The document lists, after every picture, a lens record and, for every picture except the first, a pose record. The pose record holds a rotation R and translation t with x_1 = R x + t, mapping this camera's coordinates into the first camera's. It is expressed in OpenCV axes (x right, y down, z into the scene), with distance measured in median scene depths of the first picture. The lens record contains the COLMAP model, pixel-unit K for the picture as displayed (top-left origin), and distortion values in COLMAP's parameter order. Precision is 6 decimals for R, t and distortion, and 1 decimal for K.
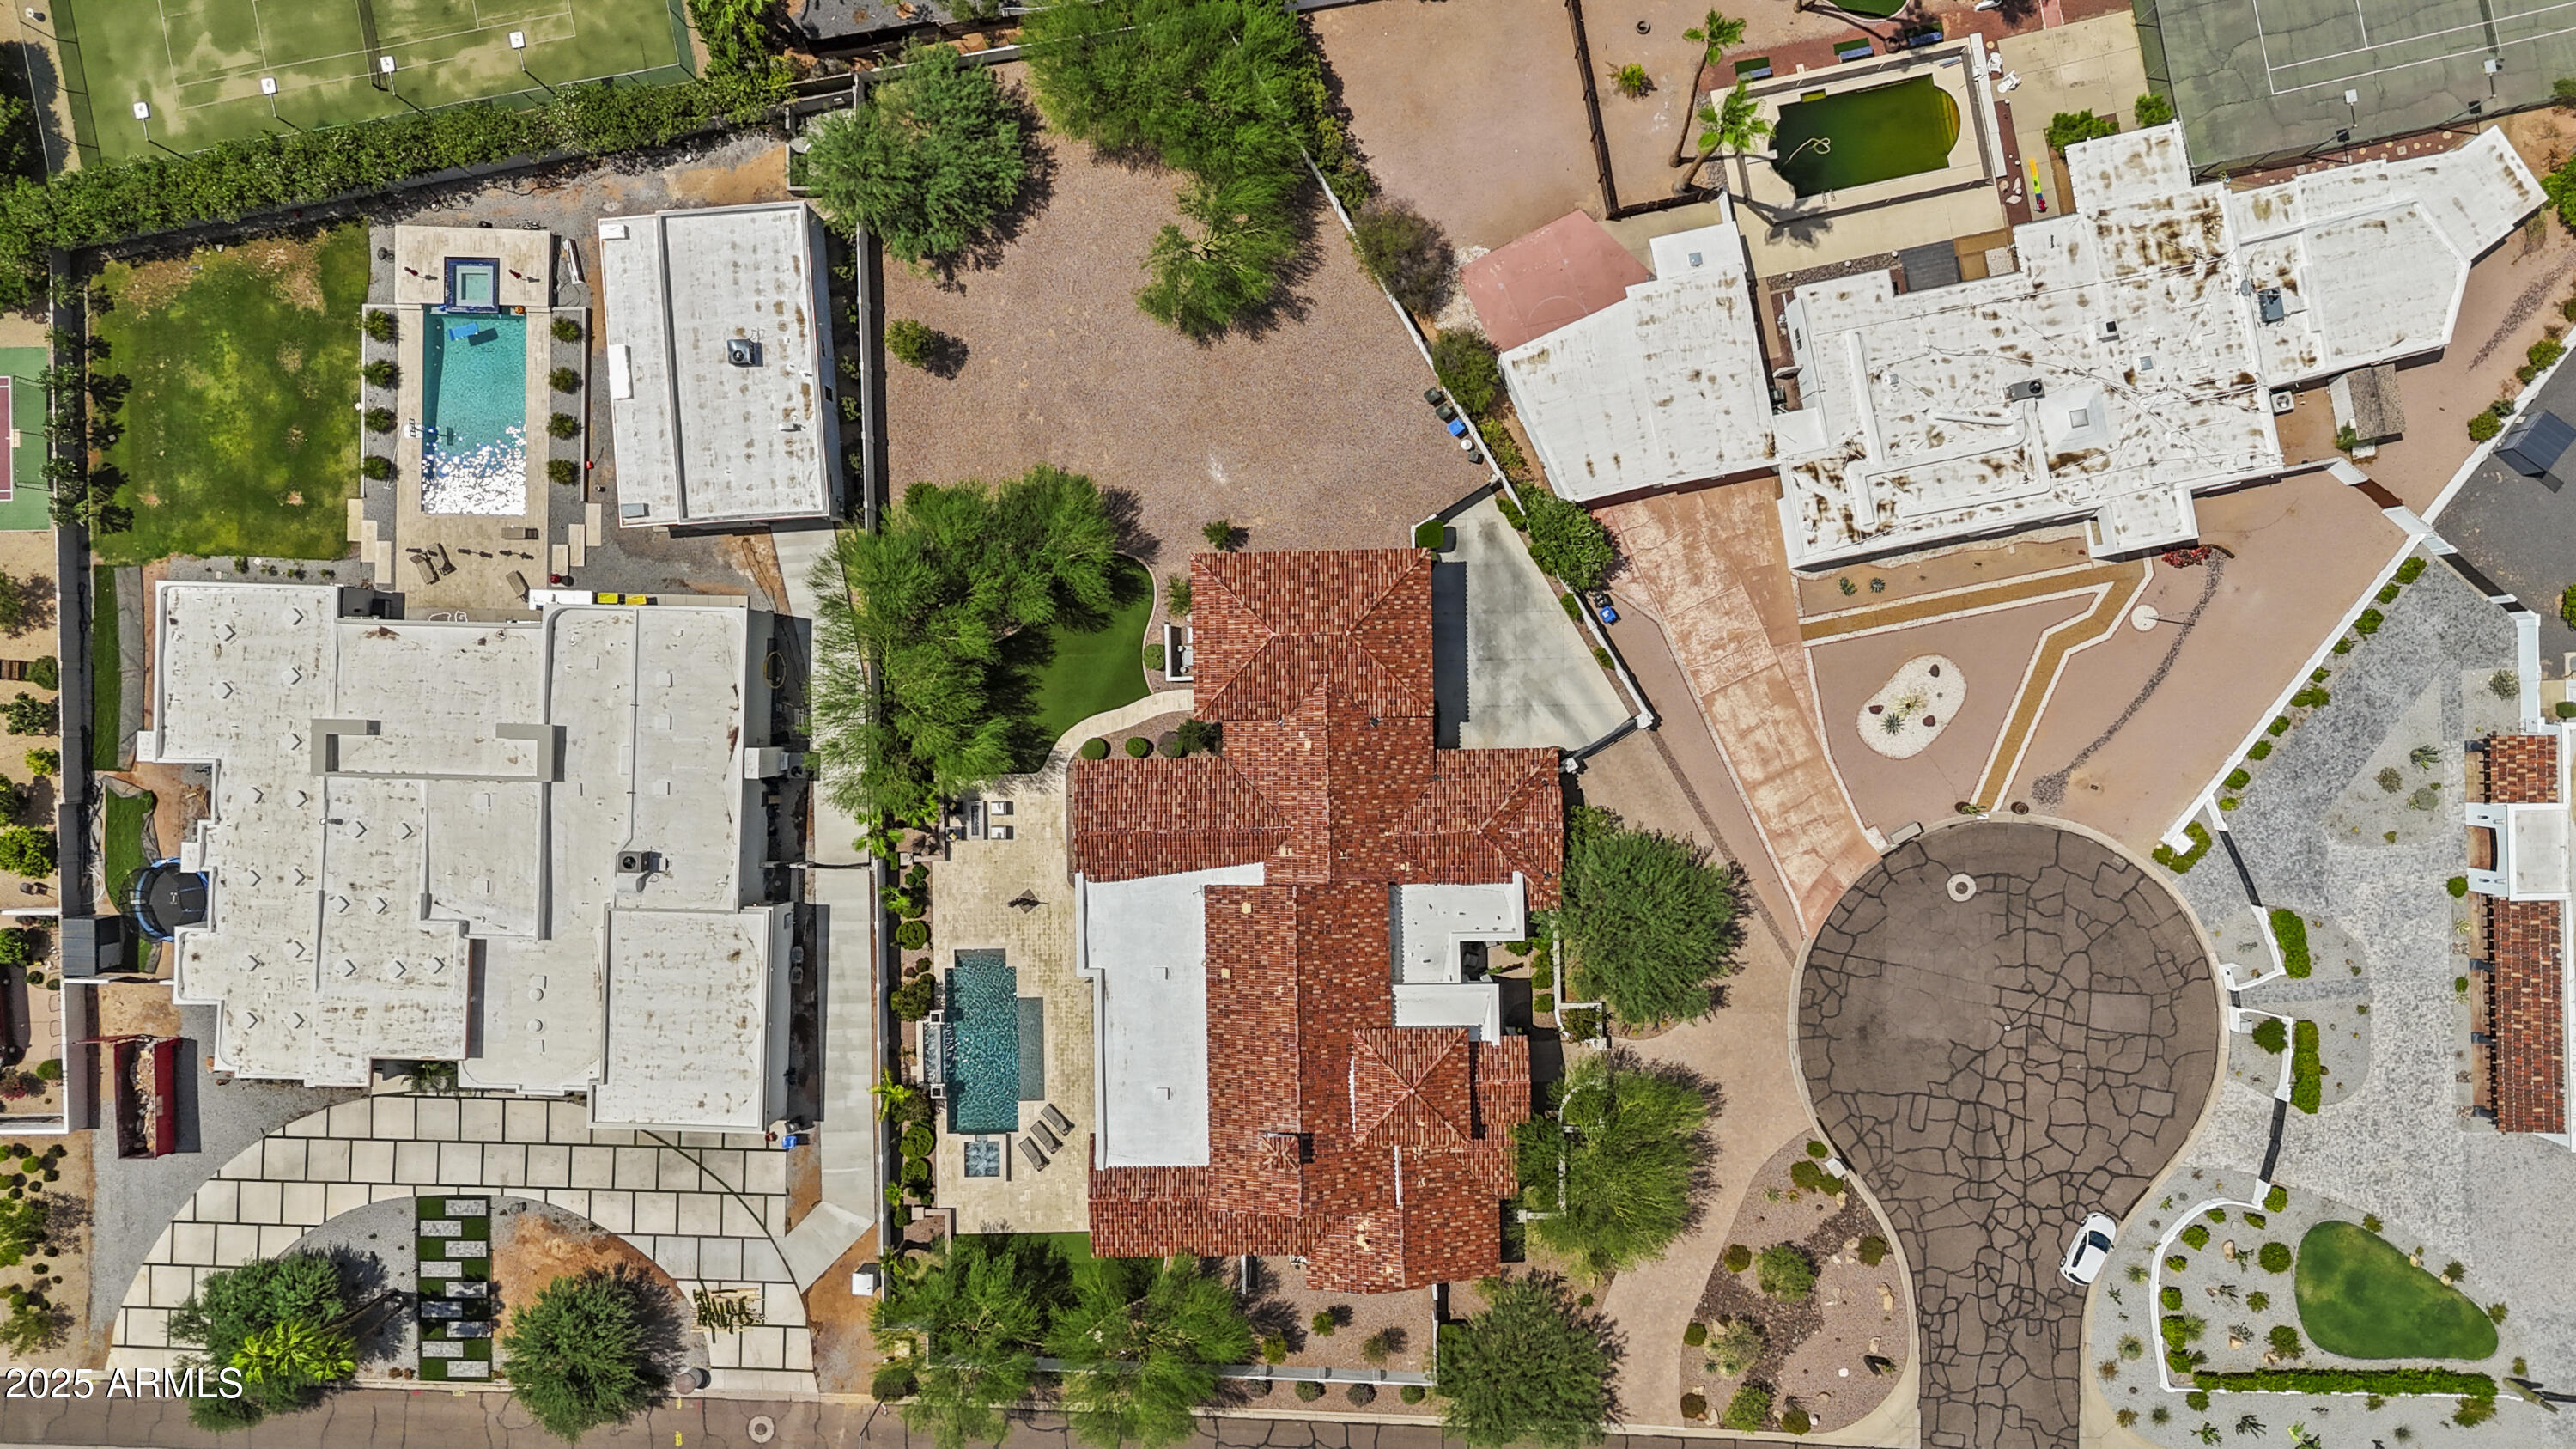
lens RADIAL K [[1865.3, 0, 1288.0], [0, 1865.3, 724.5], [0, 0, 1]] dist [0.113262, -0.199729]
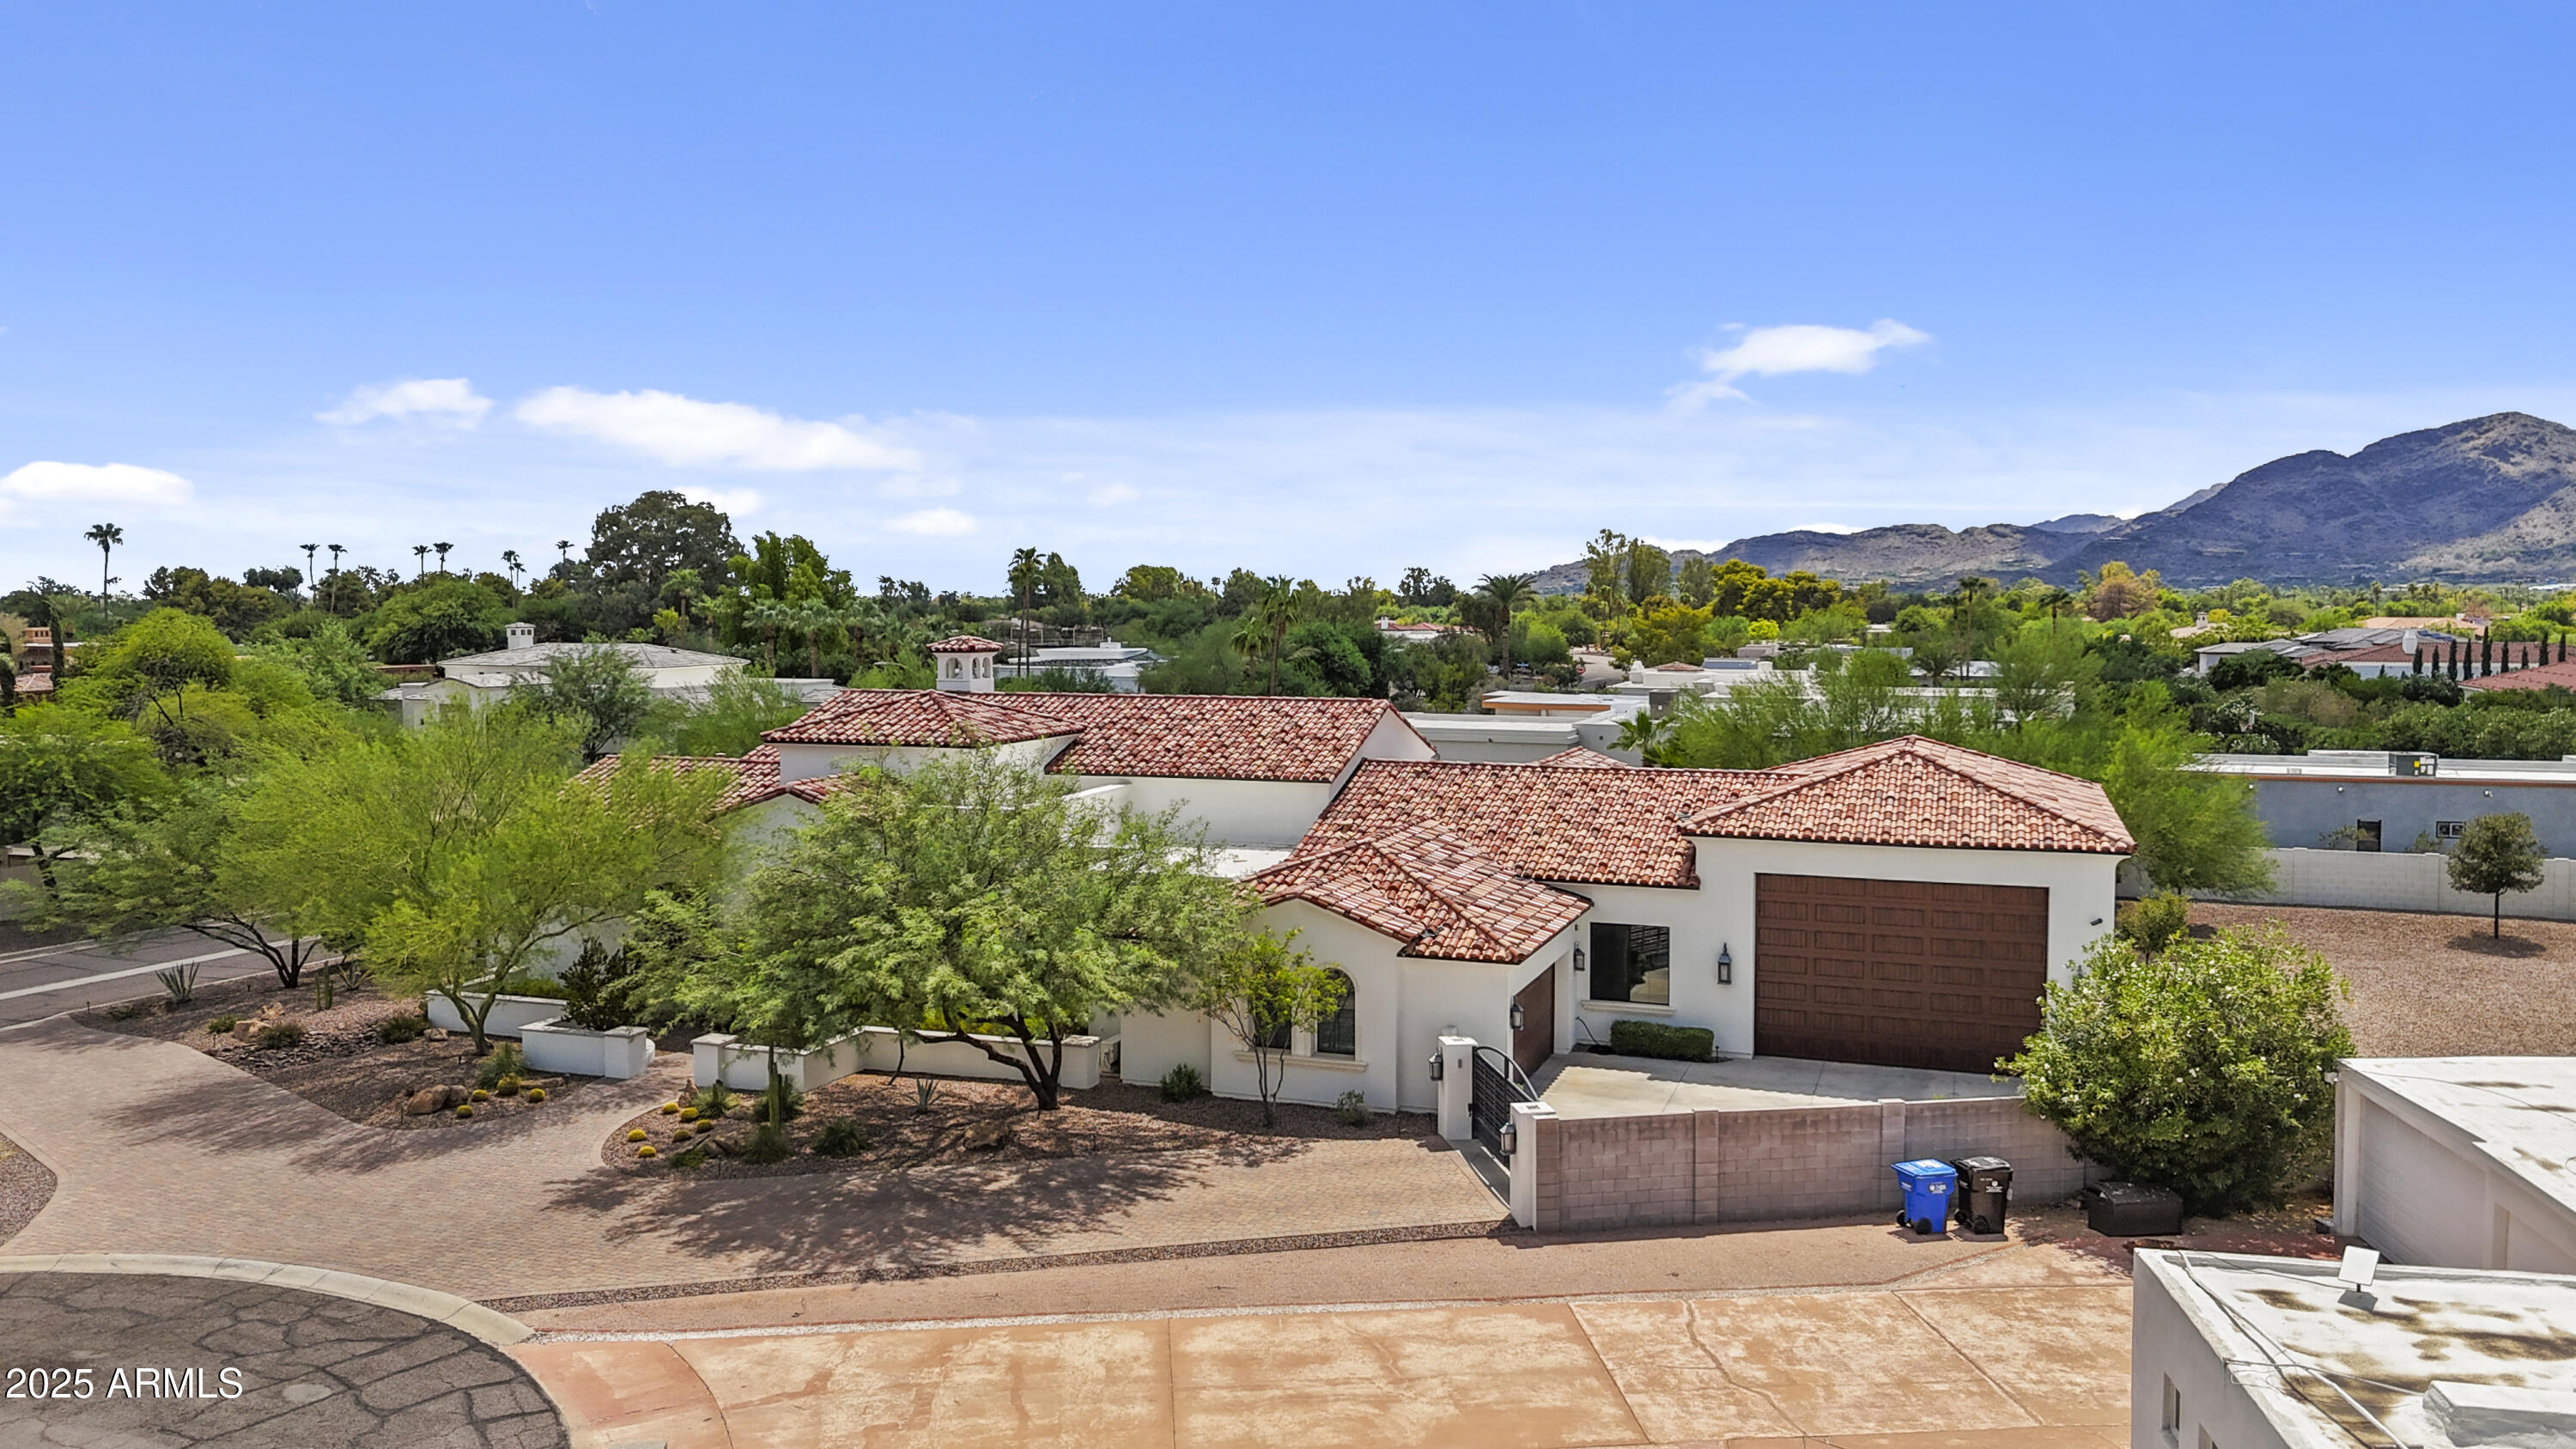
lens RADIAL K [[1897.7, 0, 1284.9], [0, 1897.7, 718.3], [0, 0, 1]] dist [0.069417, -0.060529]
pose [[-0.362078, 0.094147, -0.927381, 0.469789], [-0.932144, -0.033810, 0.360505, -0.070205], [0.002585, 0.994984, 0.100001, 0.892631]]
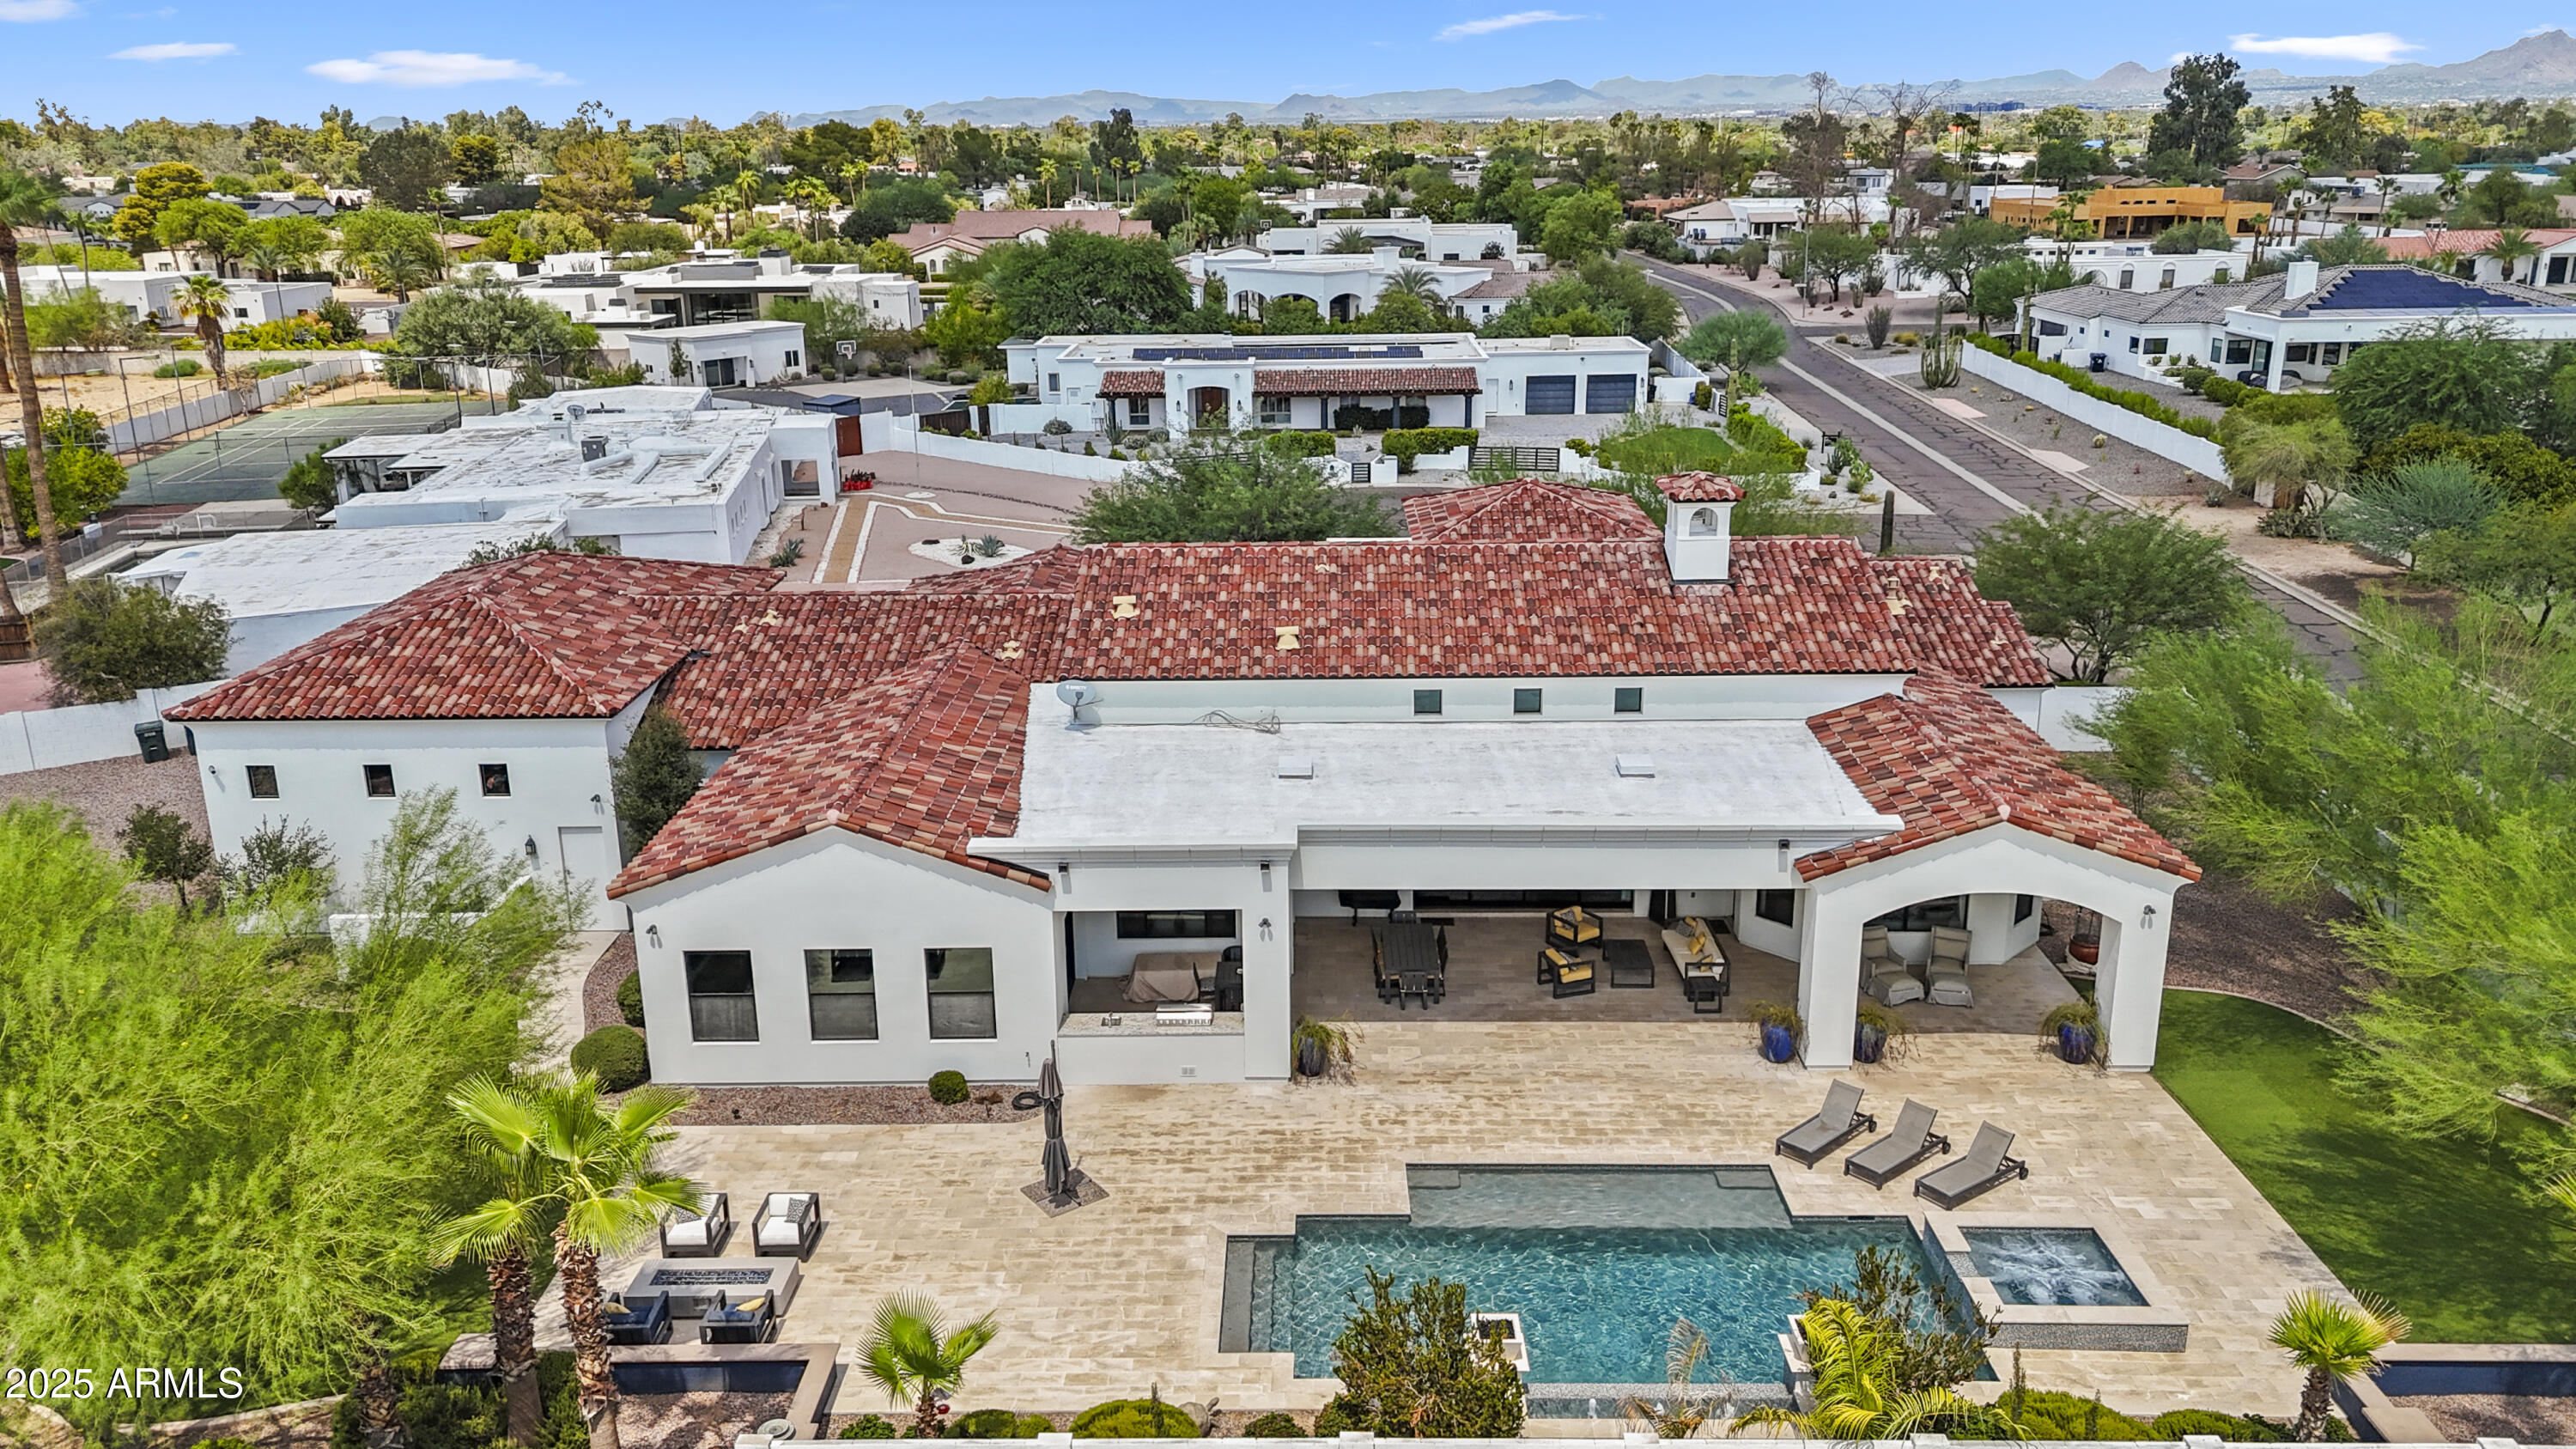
lens RADIAL K [[1897.7, 0, 1284.9], [0, 1897.7, 718.3], [0, 0, 1]] dist [0.069417, -0.060529]
pose [[0.035471, -0.252504, 0.966946, -0.400424], [0.999176, -0.010136, -0.039300, 0.141228], [0.019724, 0.967543, 0.251936, 0.873785]]
